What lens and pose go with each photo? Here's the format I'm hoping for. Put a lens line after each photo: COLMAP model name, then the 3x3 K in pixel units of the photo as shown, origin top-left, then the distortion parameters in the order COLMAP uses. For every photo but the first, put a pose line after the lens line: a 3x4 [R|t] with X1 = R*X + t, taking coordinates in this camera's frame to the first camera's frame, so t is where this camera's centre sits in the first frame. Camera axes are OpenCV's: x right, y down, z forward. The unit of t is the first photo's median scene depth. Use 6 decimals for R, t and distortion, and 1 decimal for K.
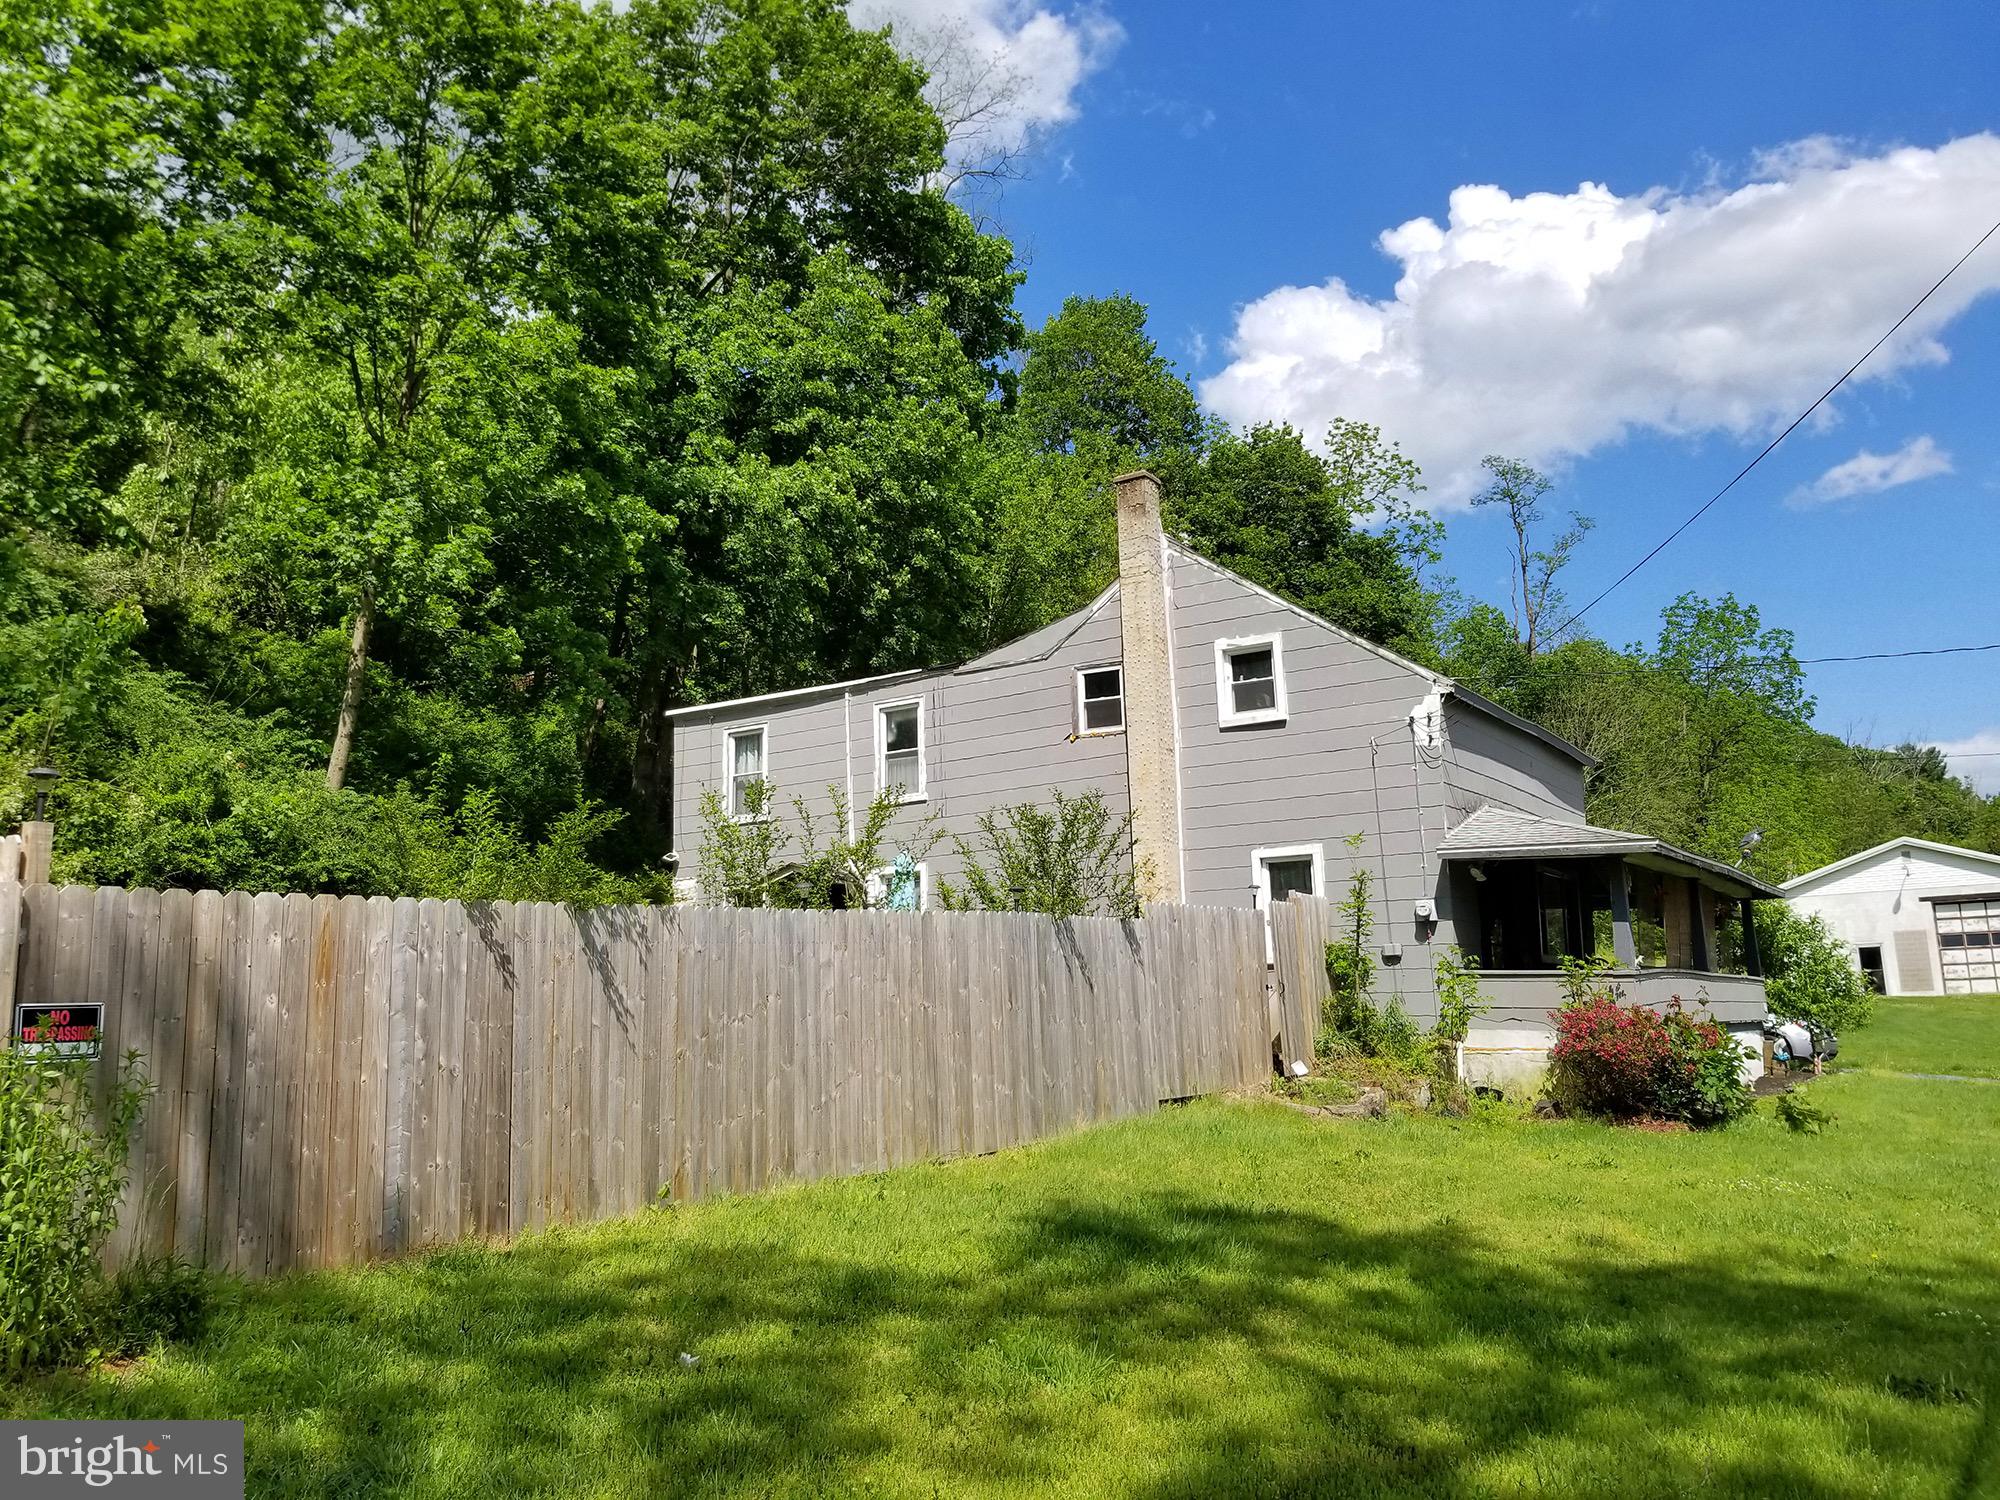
lens RADIAL K [[1605.8, 0, 948.6], [0, 1605.8, 706.8], [0, 0, 1]] dist [0.115384, -0.245439]
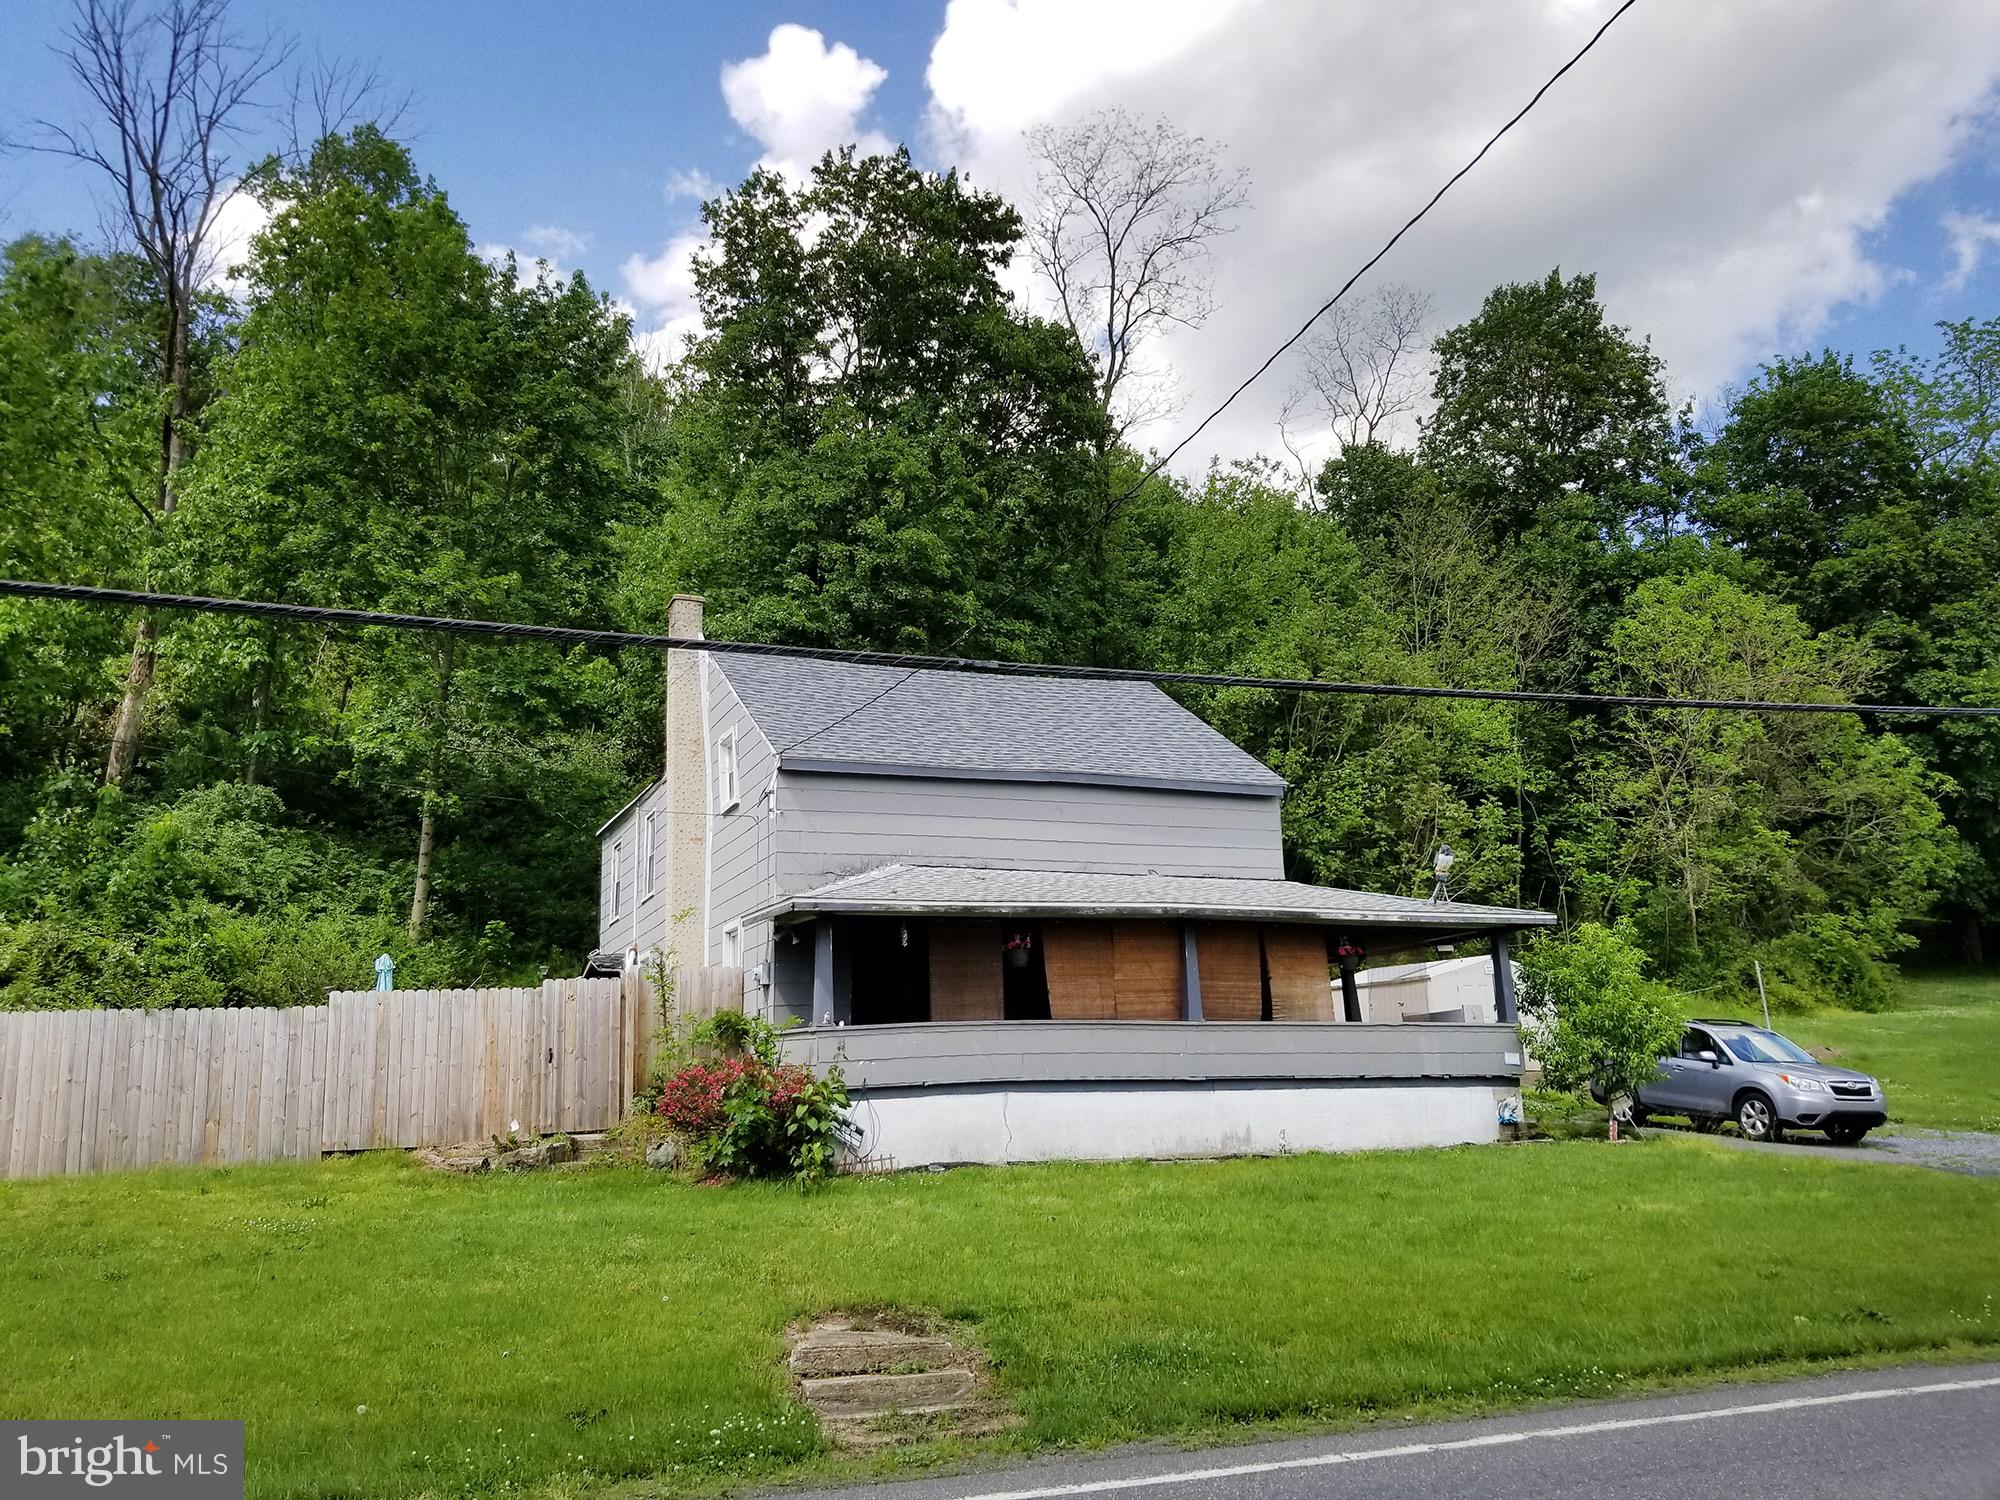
lens RADIAL K [[1576.3, 0, 893.9], [0, 1576.3, 641.1], [0, 0, 1]] dist [0.111896, -0.178309]
pose [[0.815636, -0.167575, -0.553766, 0.802735], [0.122505, 0.985455, -0.117773, 0.034450], [0.565447, 0.028221, 0.824301, 0.147609]]
